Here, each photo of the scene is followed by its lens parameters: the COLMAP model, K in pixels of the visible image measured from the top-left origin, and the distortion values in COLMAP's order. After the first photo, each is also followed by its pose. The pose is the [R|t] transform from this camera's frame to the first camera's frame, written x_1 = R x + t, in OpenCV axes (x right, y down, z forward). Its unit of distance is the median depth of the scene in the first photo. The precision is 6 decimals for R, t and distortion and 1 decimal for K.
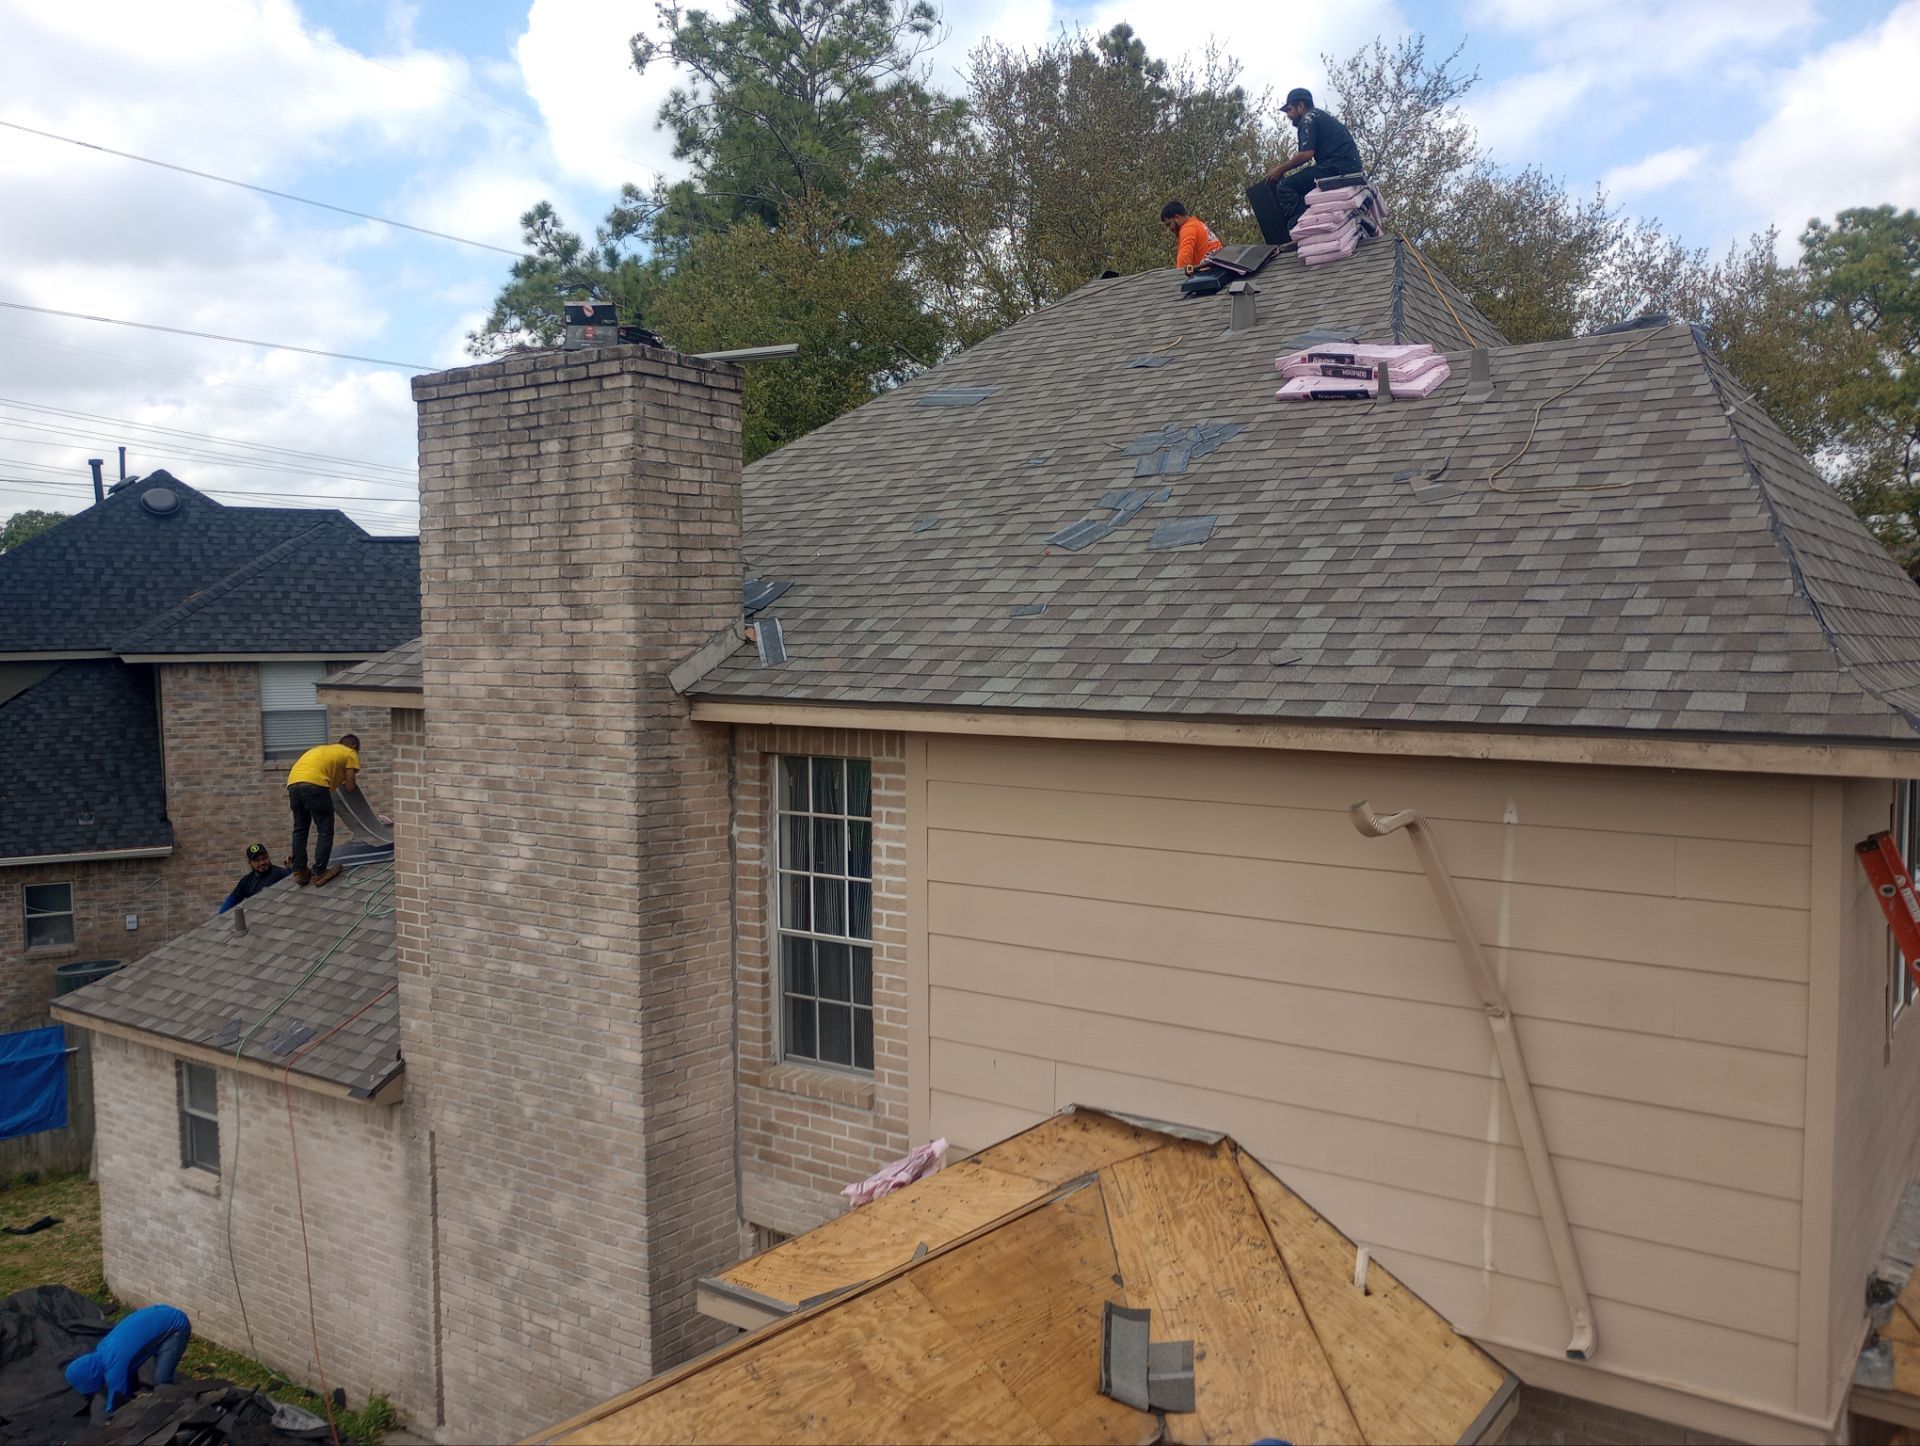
lens RADIAL K [[1612.8, 0, 960.0], [0, 1612.8, 723.0], [0, 0, 1]] dist [0.037295, -0.003429]
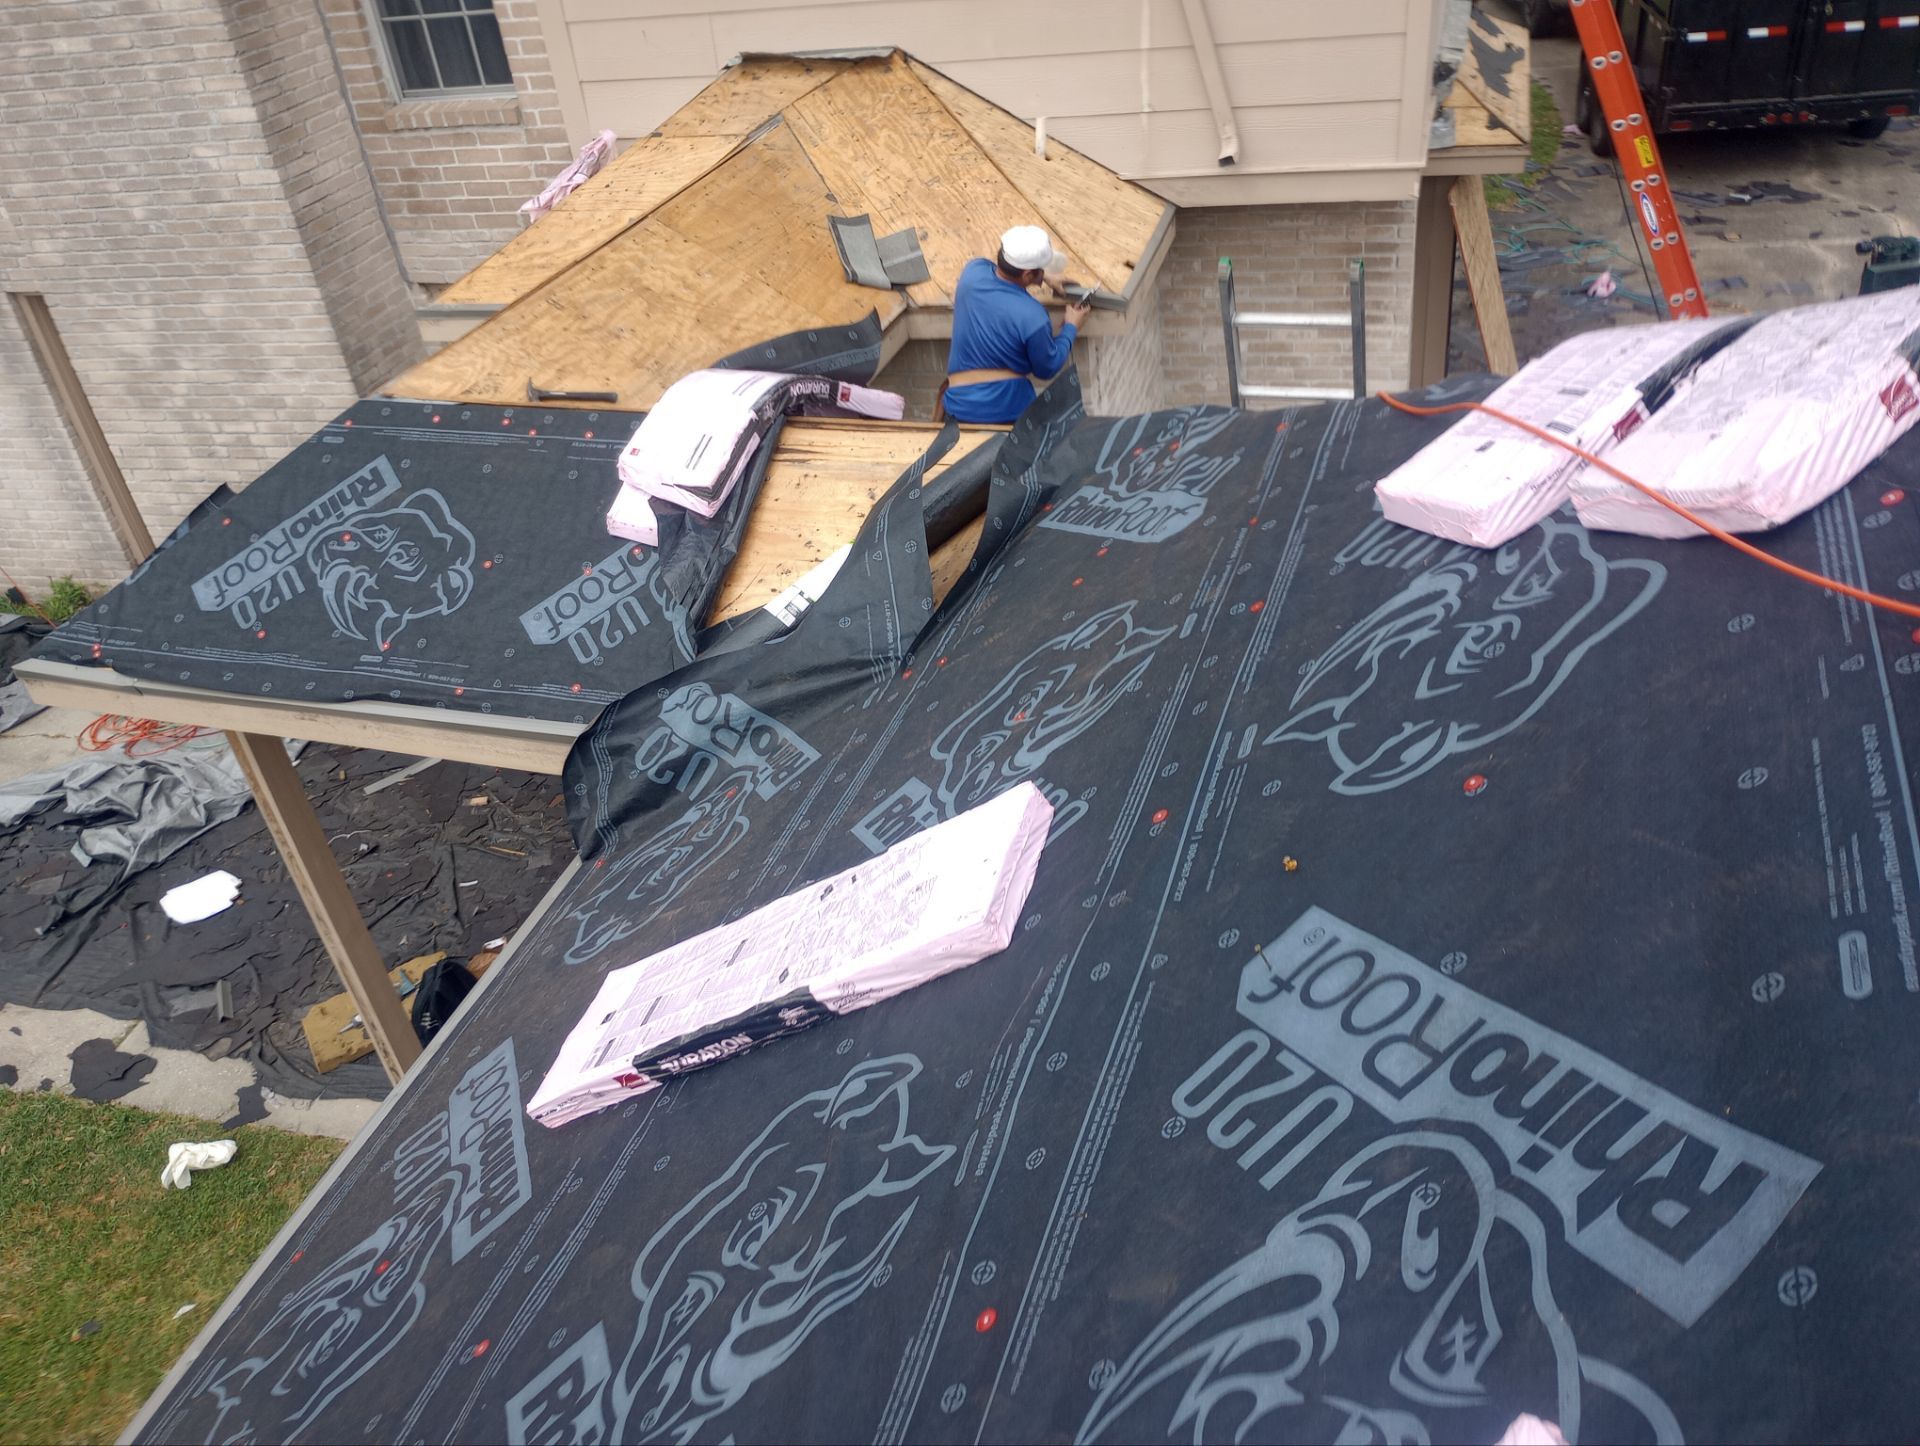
lens RADIAL K [[1574.5, 0, 958.2], [0, 1574.5, 778.6], [0, 0, 1]] dist [0.073612, -0.088230]
pose [[0.938395, -0.277286, 0.206221, -0.114218], [0.126802, 0.831440, 0.540952, 0.080457], [-0.321459, -0.481477, 0.815380, -0.057525]]
